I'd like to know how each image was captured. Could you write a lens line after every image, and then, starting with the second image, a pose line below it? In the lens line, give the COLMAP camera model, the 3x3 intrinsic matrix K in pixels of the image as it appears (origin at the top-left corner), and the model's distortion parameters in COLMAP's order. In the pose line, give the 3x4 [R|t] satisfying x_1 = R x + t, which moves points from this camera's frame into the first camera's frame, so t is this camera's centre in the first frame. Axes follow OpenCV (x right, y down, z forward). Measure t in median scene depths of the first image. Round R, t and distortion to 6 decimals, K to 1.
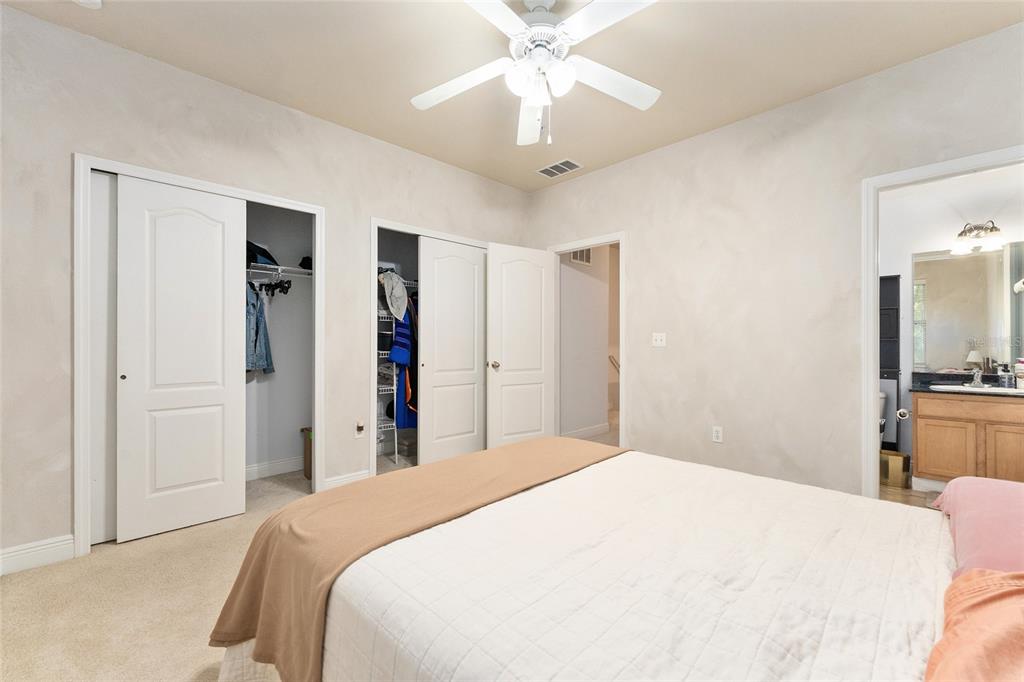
lens RADIAL K [[418.5, 0, 516.3], [0, 418.5, 343.2], [0, 0, 1]] dist [0.000115, 0.000063]
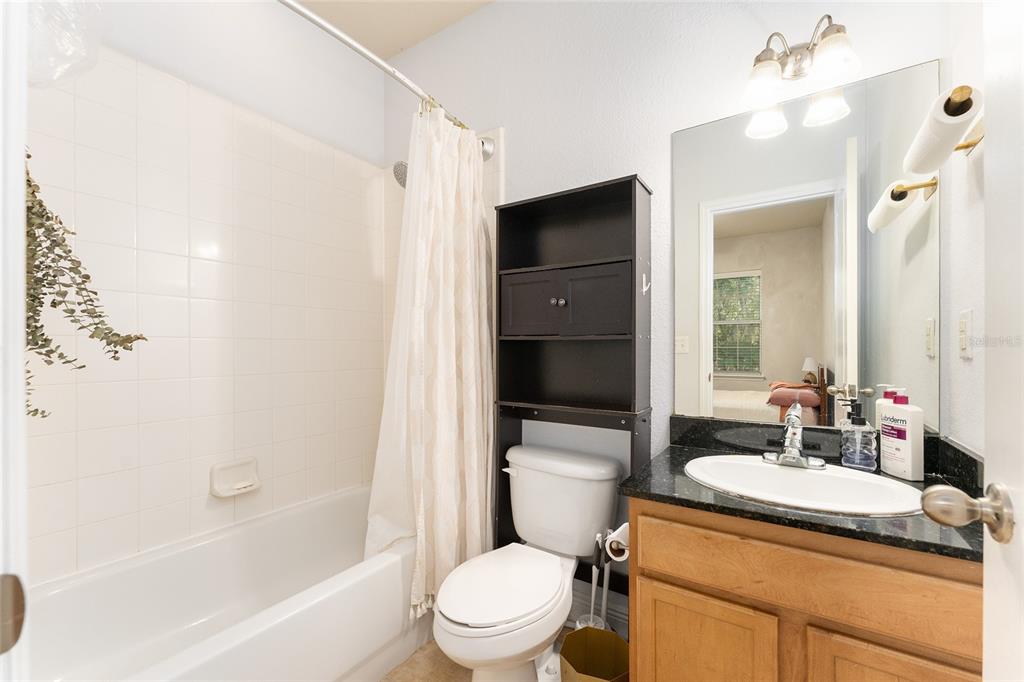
lens RADIAL K [[425.0, 0, 509.7], [0, 425.0, 353.0], [0, 0, 1]] dist [-0.002655, -0.000252]
pose [[0.978840, -0.004282, 0.204581, 0.793896], [0.002497, 0.999957, 0.008984, 0.002387], [-0.204611, -0.008283, 0.978808, 0.697454]]
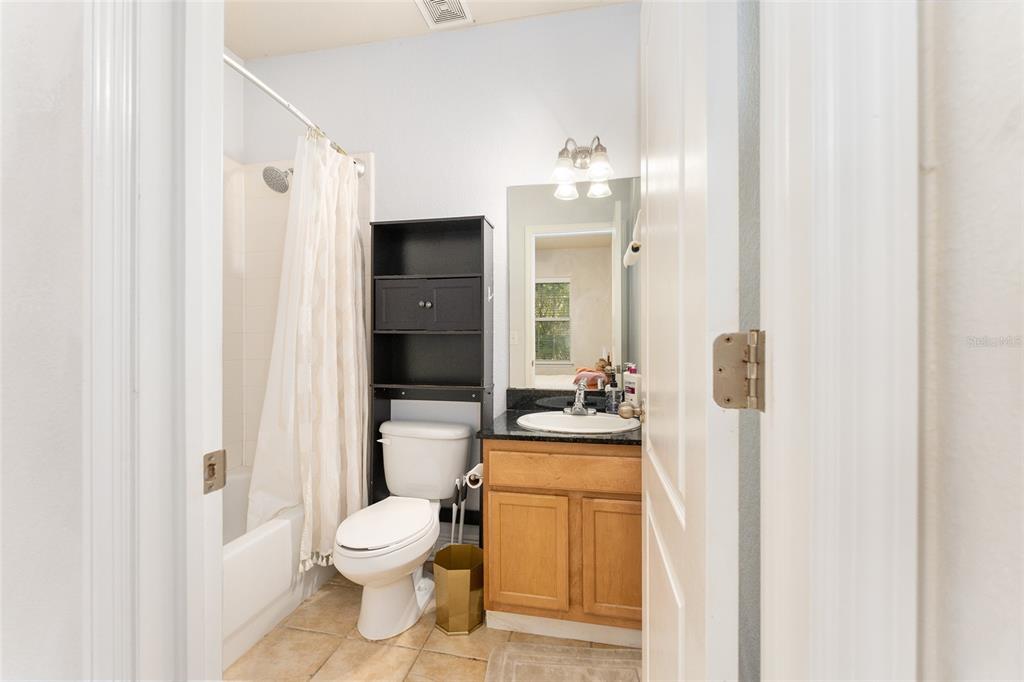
lens RADIAL K [[418.5, 0, 516.3], [0, 418.5, 343.2], [0, 0, 1]] dist [0.000115, 0.000063]
pose [[0.821804, -0.003440, 0.569759, 0.705290], [0.000265, 0.999984, 0.005655, 0.002049], [-0.569770, -0.004497, 0.821792, 0.577813]]
